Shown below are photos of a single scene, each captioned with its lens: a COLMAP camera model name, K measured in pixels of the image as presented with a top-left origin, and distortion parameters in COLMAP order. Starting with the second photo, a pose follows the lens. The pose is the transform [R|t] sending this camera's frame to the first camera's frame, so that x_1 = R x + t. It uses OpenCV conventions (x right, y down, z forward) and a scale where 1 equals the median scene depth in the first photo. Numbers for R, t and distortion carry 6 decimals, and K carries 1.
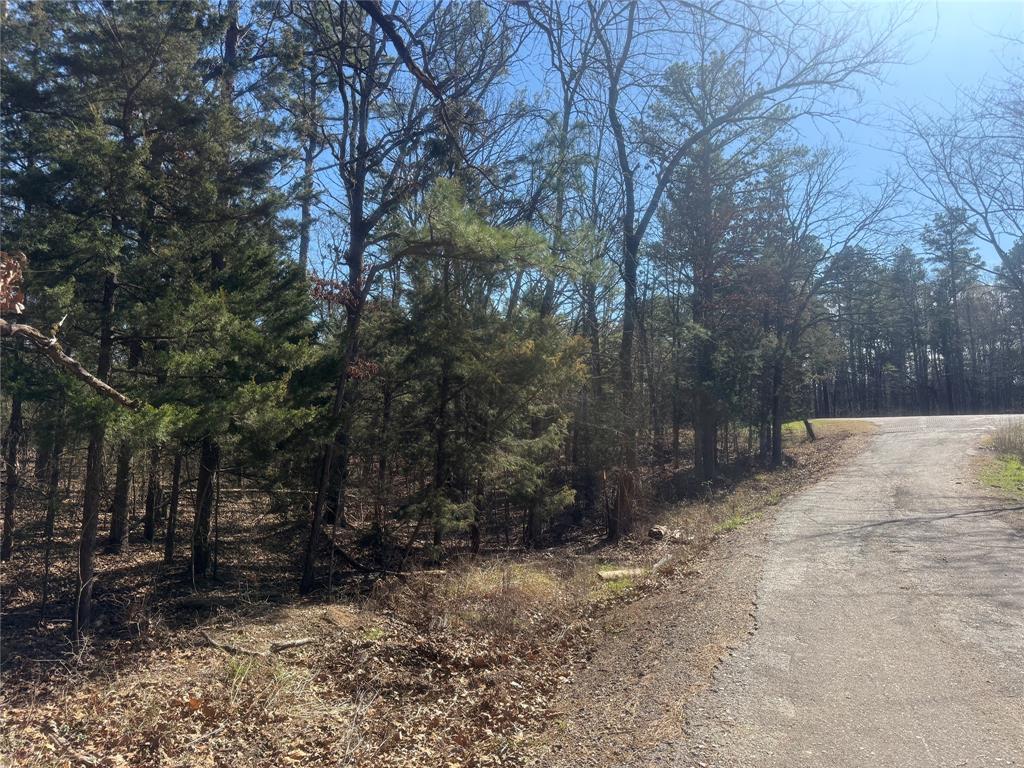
lens RADIAL K [[726.9, 0, 512.0], [0, 726.9, 384.0], [0, 0, 1]] dist [0.011684, -0.006648]
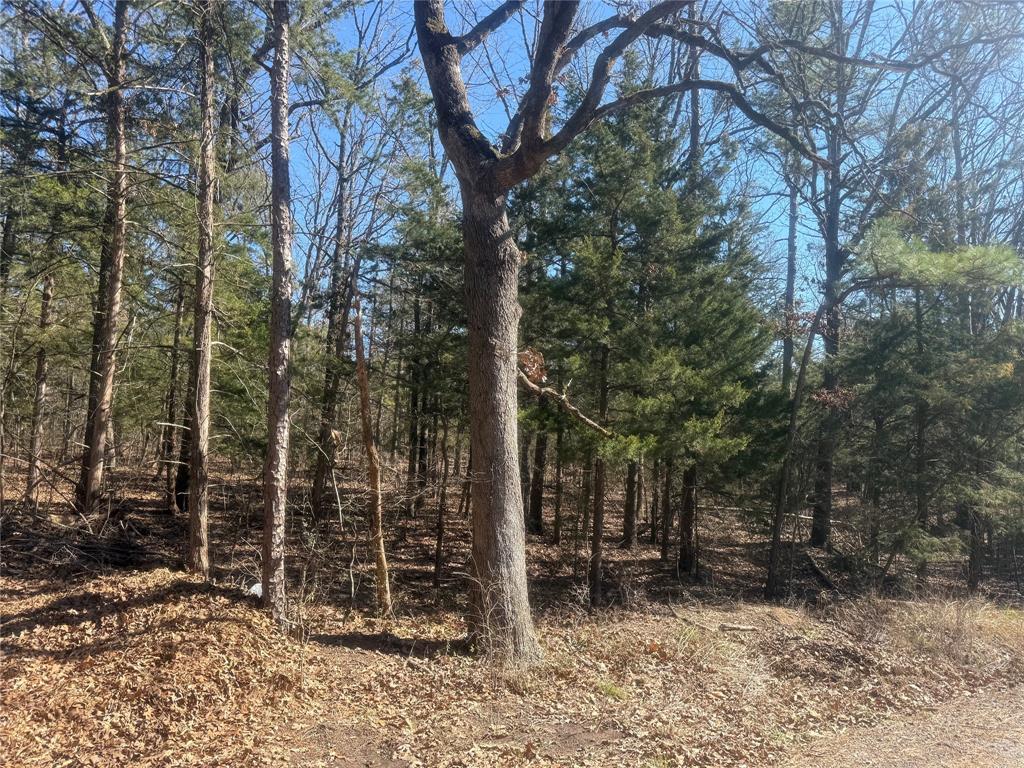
lens RADIAL K [[724.9, 0, 512.0], [0, 724.9, 384.0], [0, 0, 1]] dist [0.000233, -0.004799]
pose [[0.775863, -0.042385, -0.629476, 0.207070], [0.021726, 0.998944, -0.040485, -0.018136], [0.630527, 0.017735, 0.775965, -0.221631]]
